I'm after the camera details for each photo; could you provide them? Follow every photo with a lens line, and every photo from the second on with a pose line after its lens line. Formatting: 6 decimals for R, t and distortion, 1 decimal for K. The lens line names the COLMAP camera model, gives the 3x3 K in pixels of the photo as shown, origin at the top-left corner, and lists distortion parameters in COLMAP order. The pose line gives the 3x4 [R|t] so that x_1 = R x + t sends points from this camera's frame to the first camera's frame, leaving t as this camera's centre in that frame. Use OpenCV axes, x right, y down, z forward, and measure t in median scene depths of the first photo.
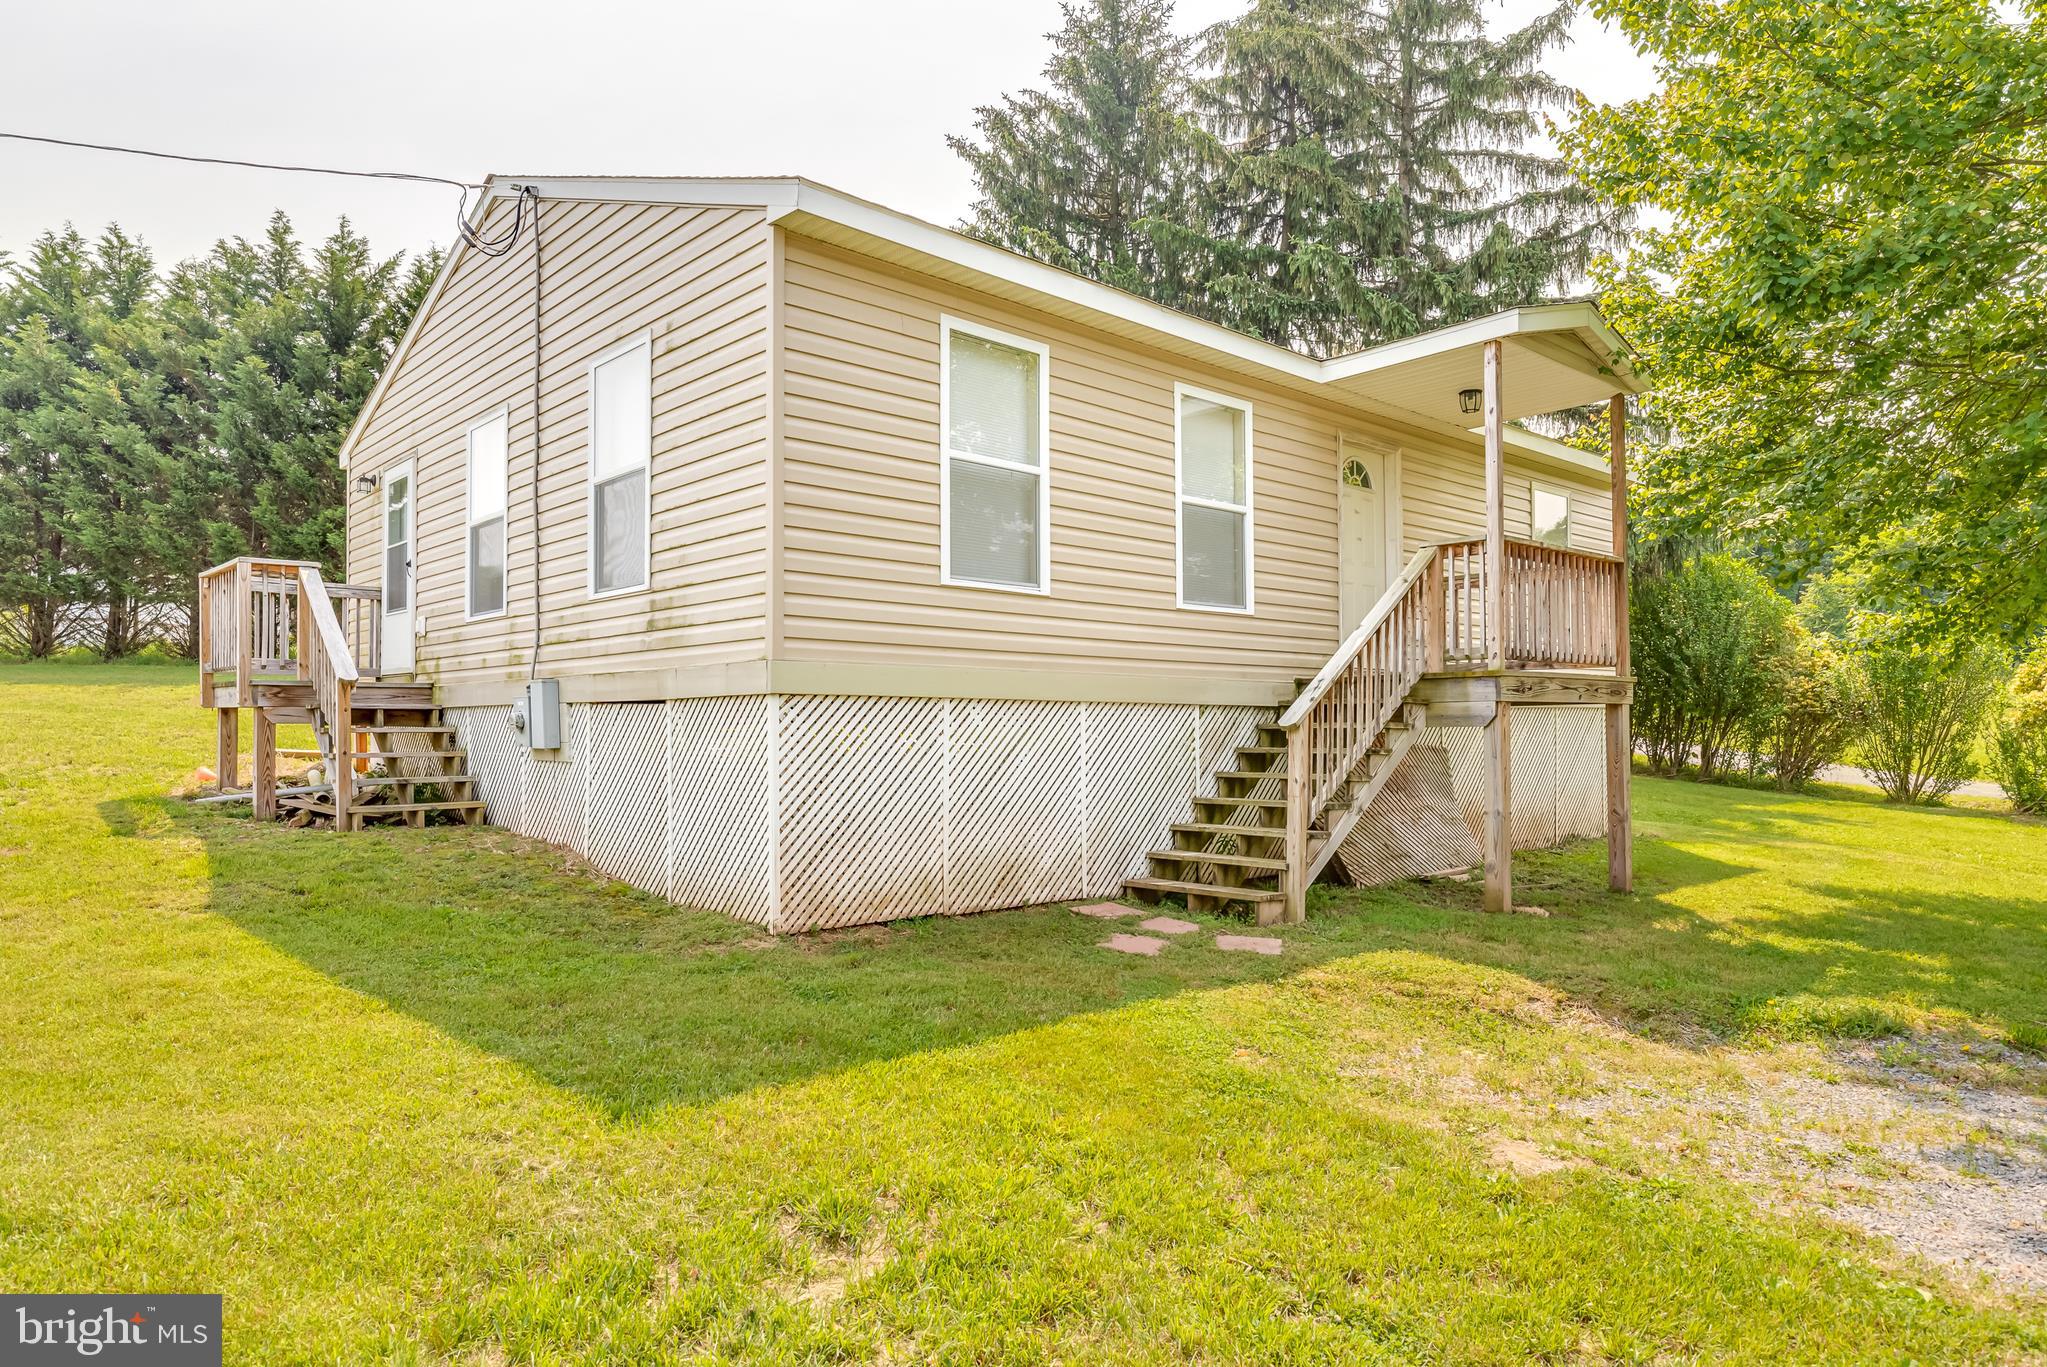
lens RADIAL K [[1251.5, 0, 1024.0], [0, 1251.5, 691.7], [0, 0, 1]] dist [-0.000287, -0.000079]
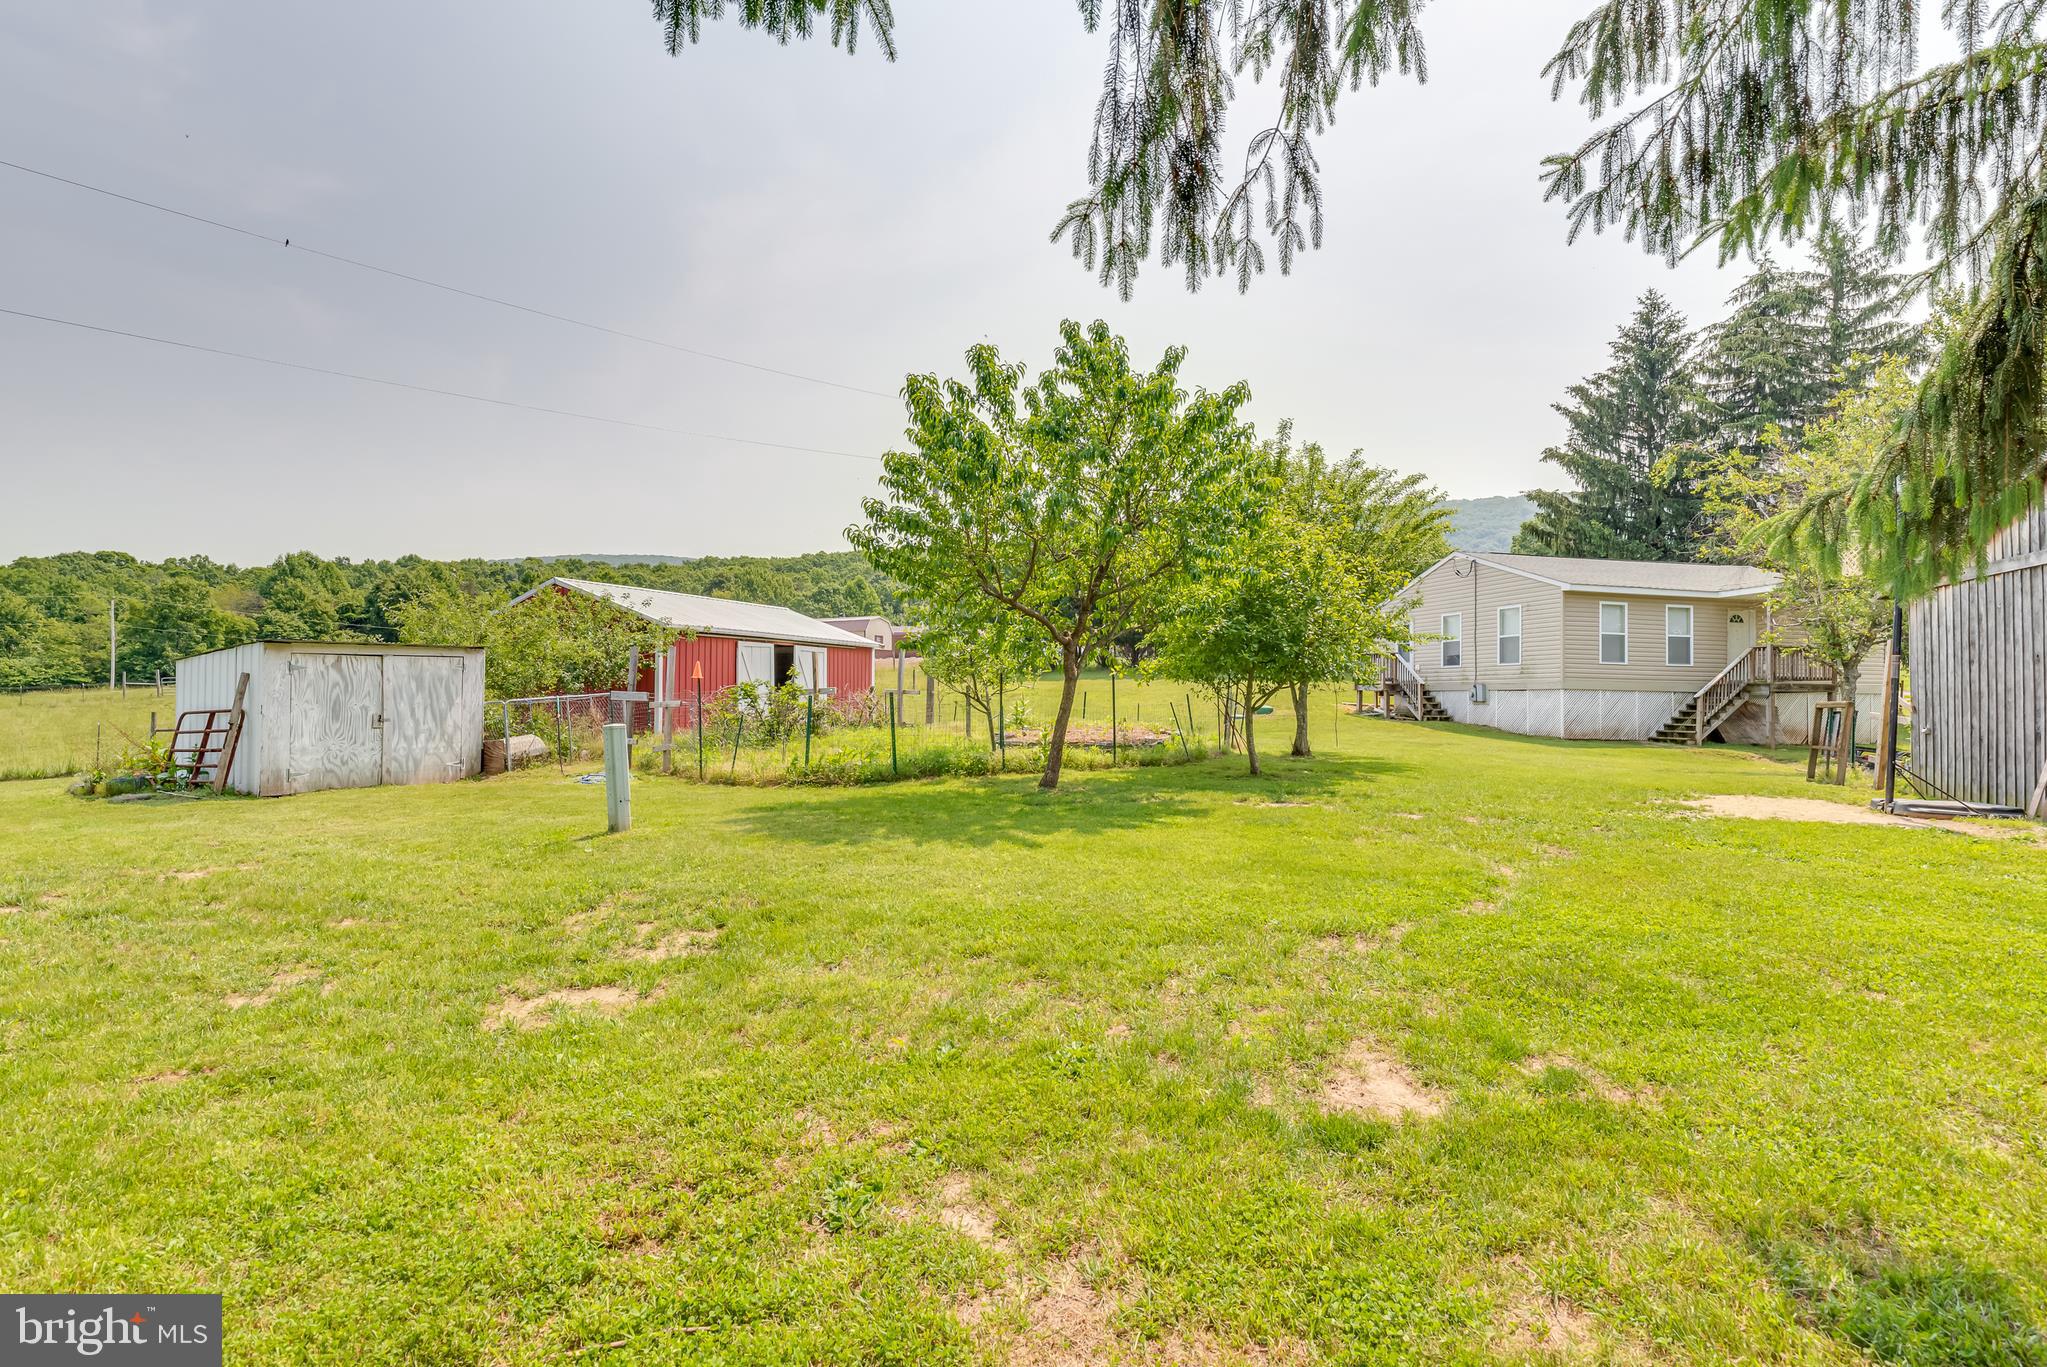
lens RADIAL K [[1039.8, 0, 1018.3], [0, 1039.8, 682.9], [0, 0, 1]] dist [0.004233, 0.000586]
pose [[0.889449, 0.005409, -0.457003, -0.177979], [0.000154, 0.999926, 0.012135, -0.053694], [0.457035, -0.010864, 0.889383, -2.675227]]
